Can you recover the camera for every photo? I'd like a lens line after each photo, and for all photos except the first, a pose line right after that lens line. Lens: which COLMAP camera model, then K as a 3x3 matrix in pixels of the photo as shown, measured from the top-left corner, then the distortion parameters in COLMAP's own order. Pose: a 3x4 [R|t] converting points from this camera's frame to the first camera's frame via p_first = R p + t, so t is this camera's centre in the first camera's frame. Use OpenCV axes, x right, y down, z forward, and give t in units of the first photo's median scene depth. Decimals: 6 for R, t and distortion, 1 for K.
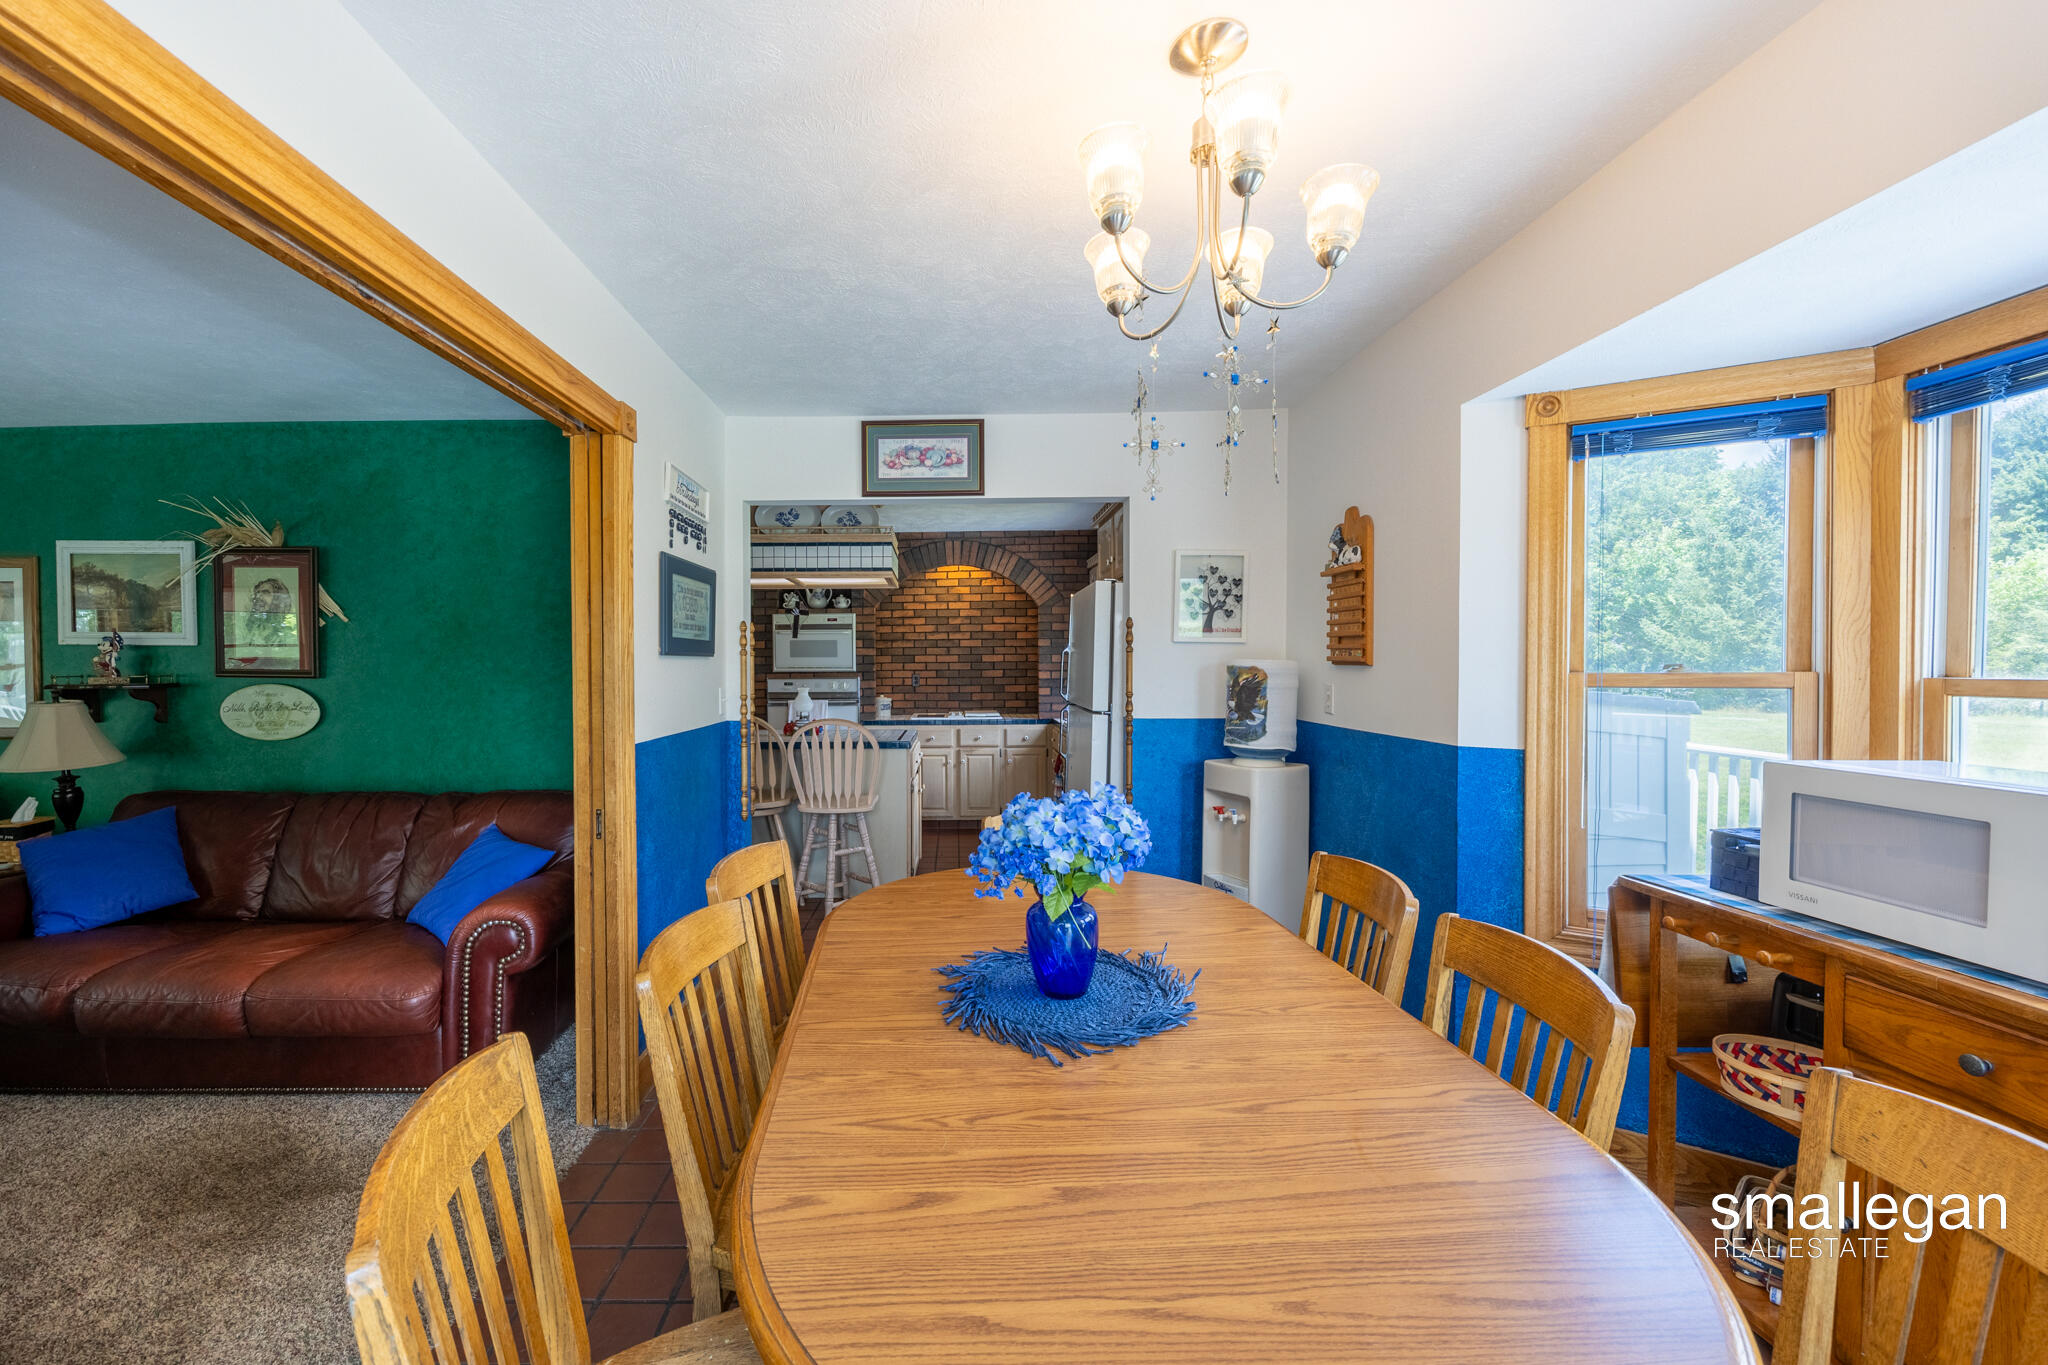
lens RADIAL K [[792.8, 0, 1016.2], [0, 792.8, 684.0], [0, 0, 1]] dist [0.000860, -0.000047]
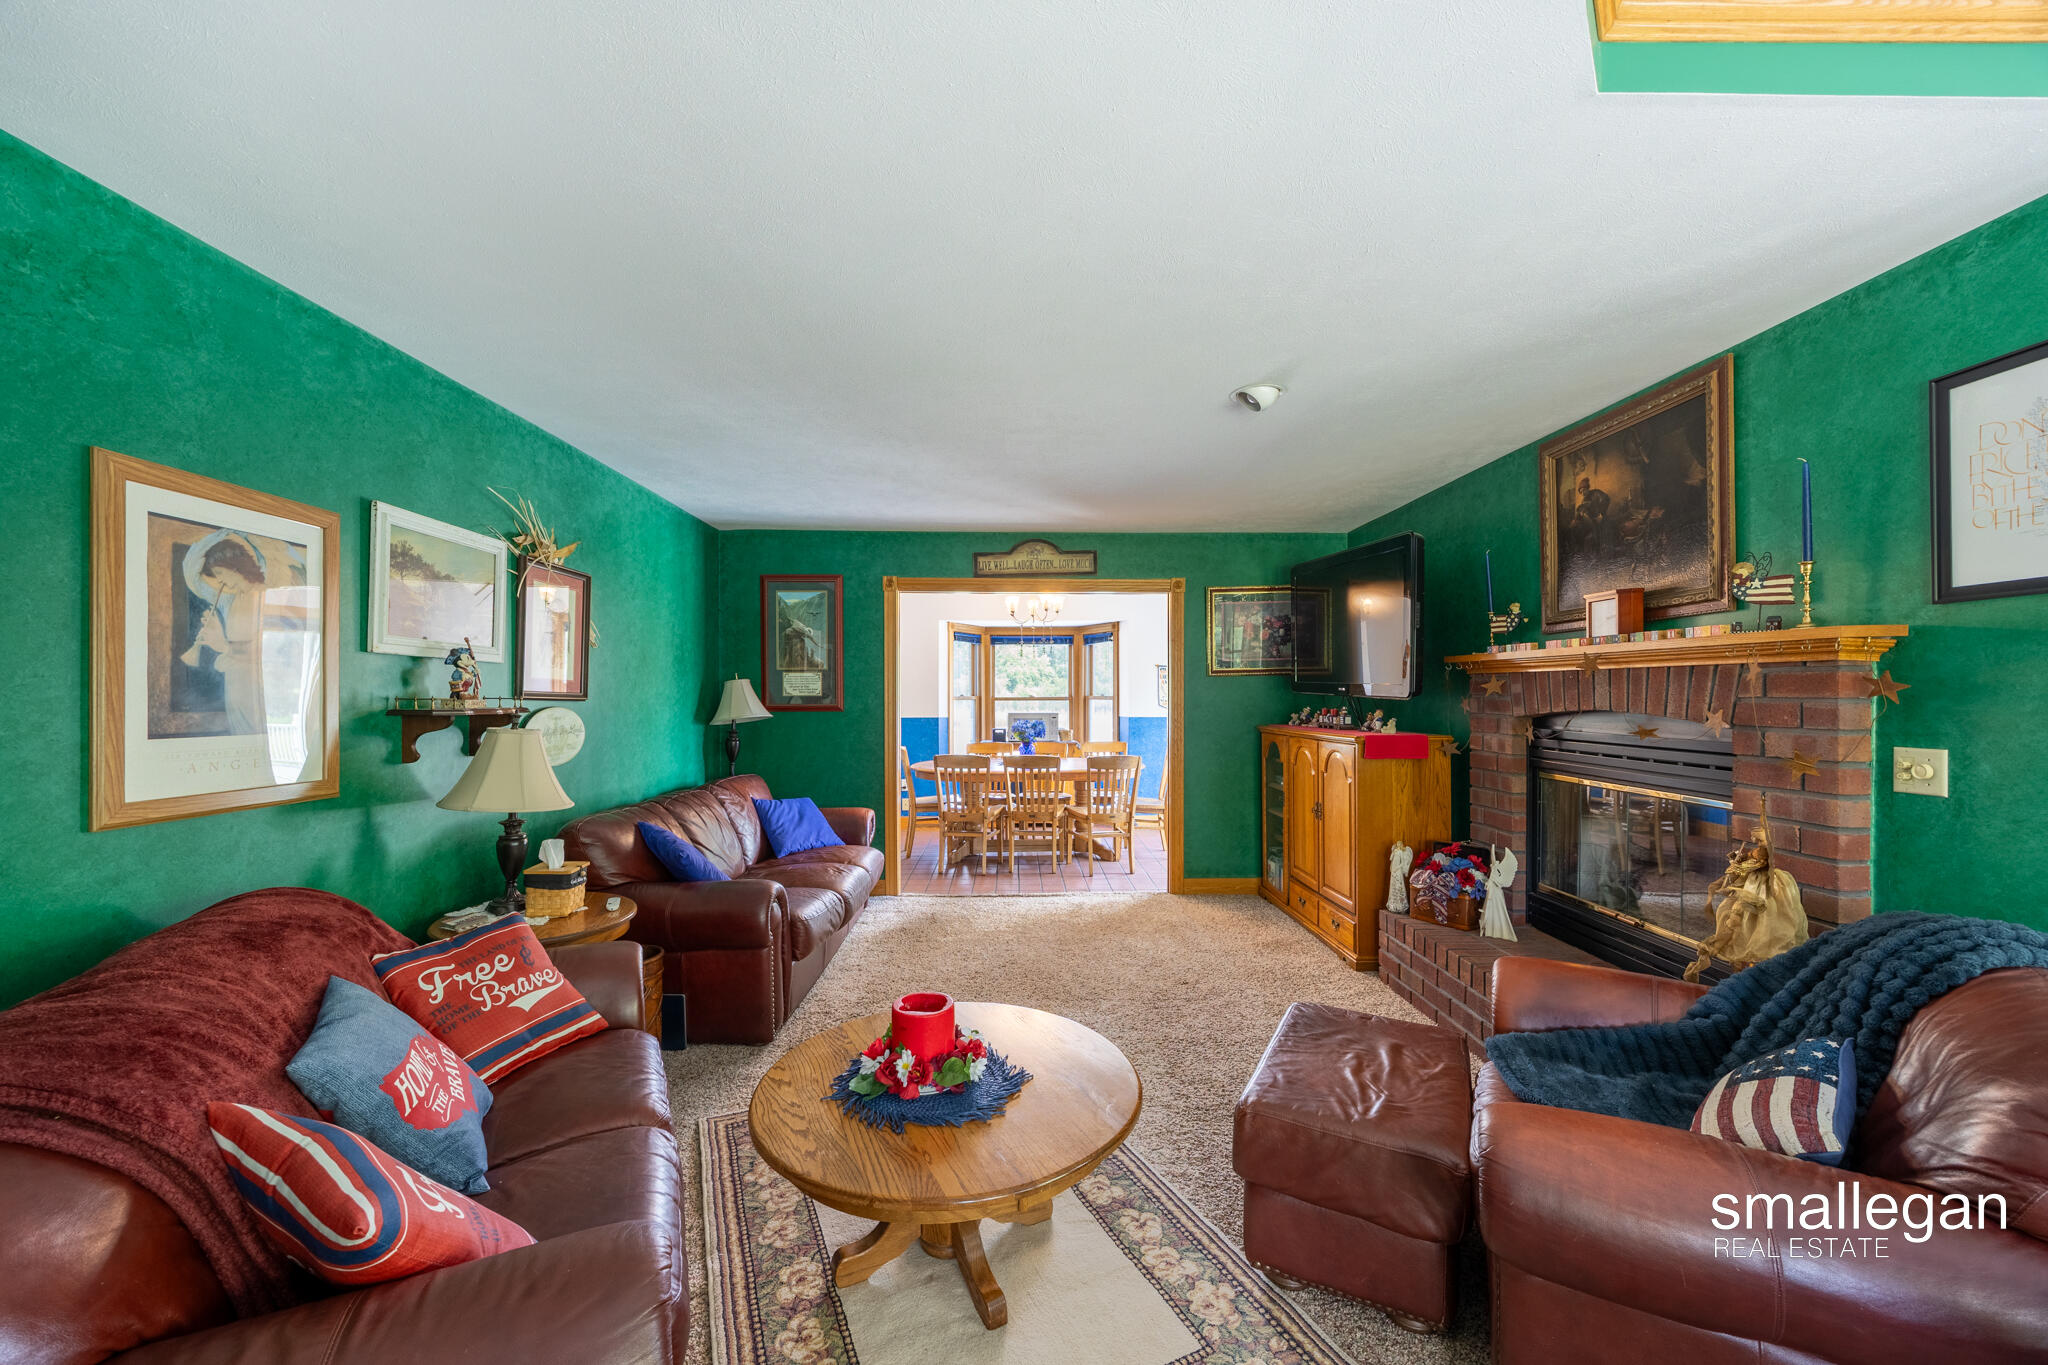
lens RADIAL K [[792.8, 0, 1023.2], [0, 792.8, 689.2], [0, 0, 1]] dist [0.000860, -0.000047]
pose [[0.017311, 0.010290, 0.999797, -1.876952], [0.012293, 0.999869, -0.010503, -0.004289], [-0.999775, 0.012472, 0.017182, 0.426634]]
